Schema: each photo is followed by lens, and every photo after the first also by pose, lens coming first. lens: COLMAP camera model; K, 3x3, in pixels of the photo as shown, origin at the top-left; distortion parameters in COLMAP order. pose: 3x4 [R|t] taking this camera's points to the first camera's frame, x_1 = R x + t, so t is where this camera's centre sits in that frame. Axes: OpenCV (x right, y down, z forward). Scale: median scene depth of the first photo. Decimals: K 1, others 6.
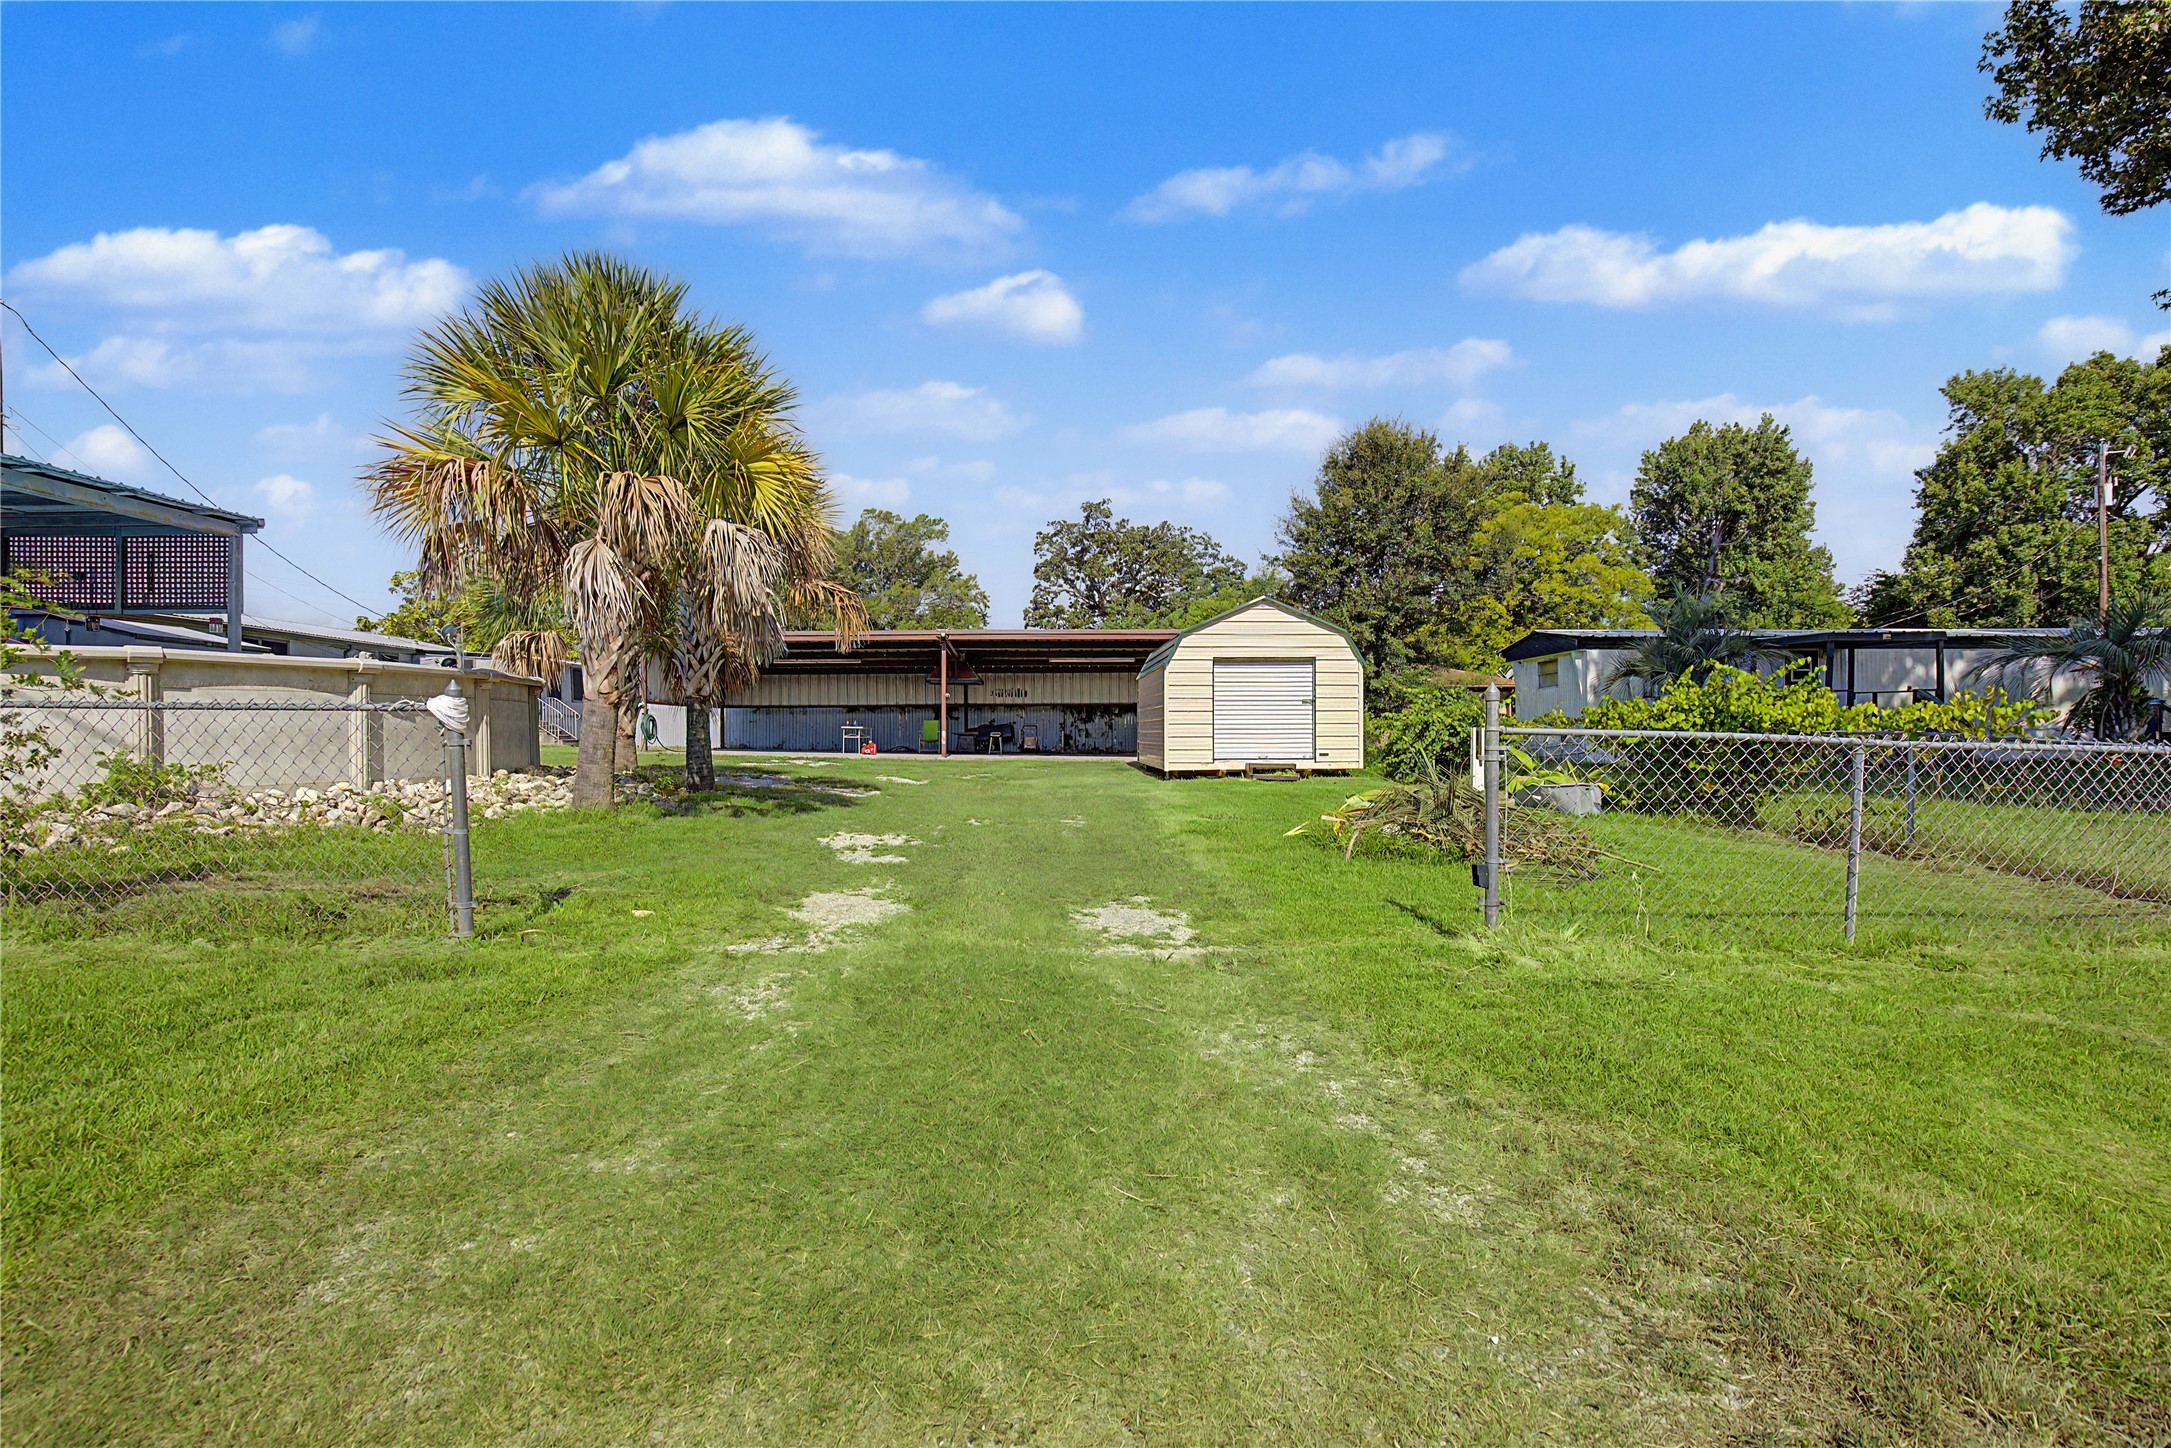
lens RADIAL K [[1011.7, 0, 1084.2], [0, 1011.7, 722.7], [0, 0, 1]] dist [-0.000510, -0.000257]
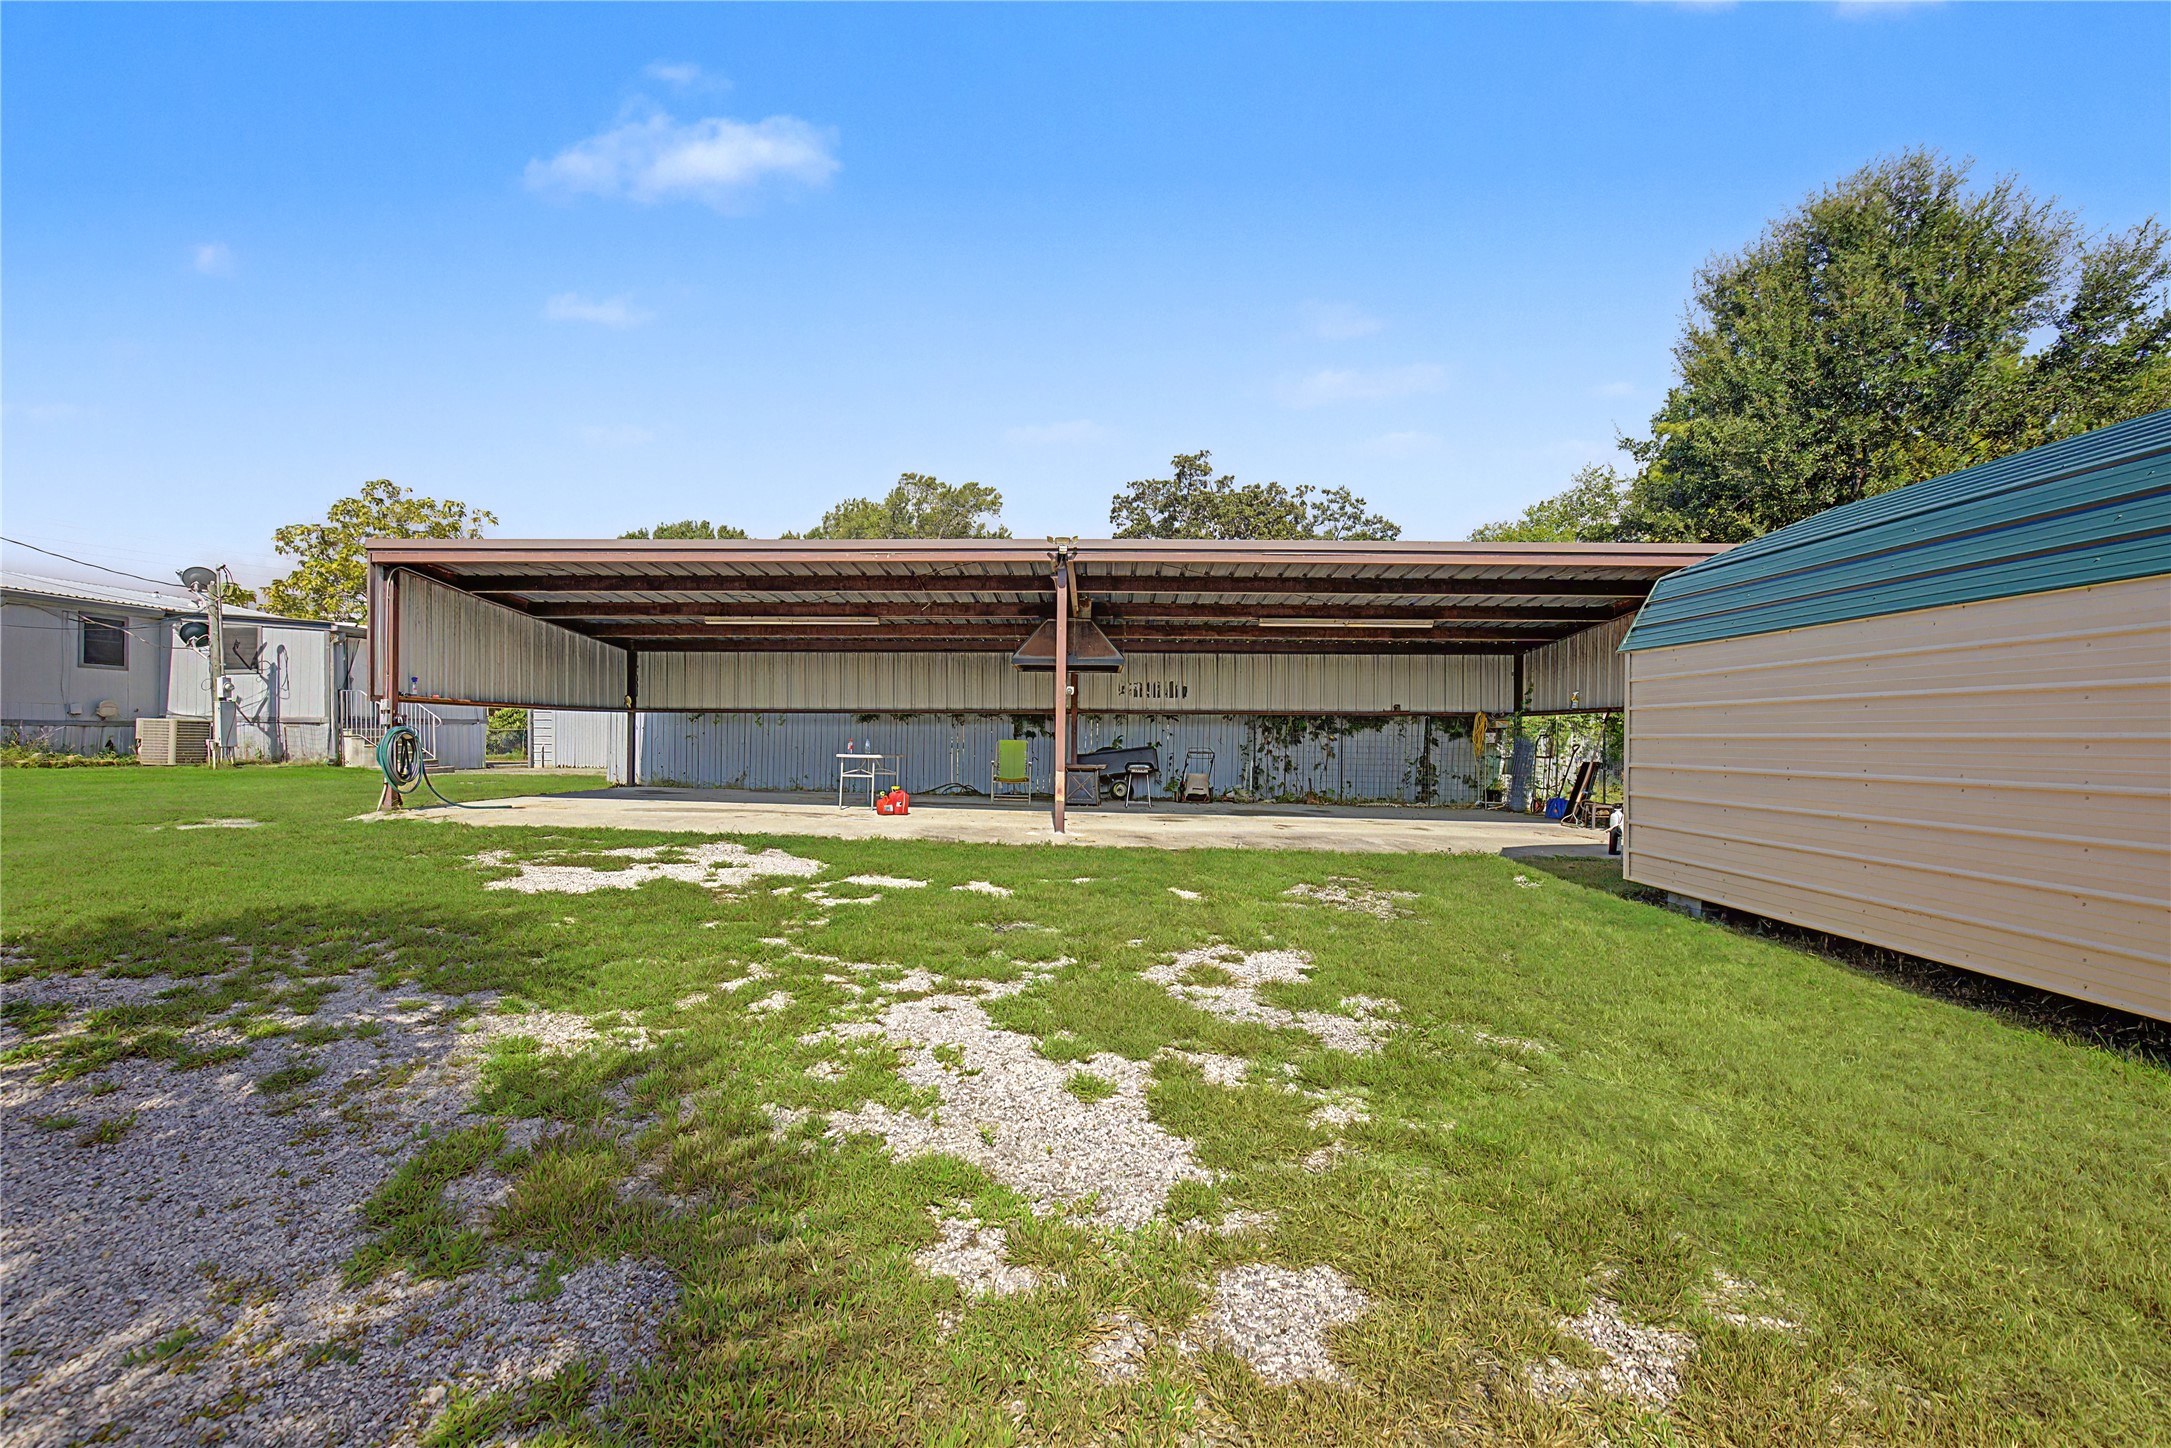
lens RADIAL K [[1011.7, 0, 1084.8], [0, 1011.7, 722.7], [0, 0, 1]] dist [-0.000510, -0.000257]
pose [[0.999269, 0.011125, -0.036571, -0.086306], [-0.011250, 0.999932, -0.003207, -0.009129], [0.036533, 0.003616, 0.999326, 0.434420]]
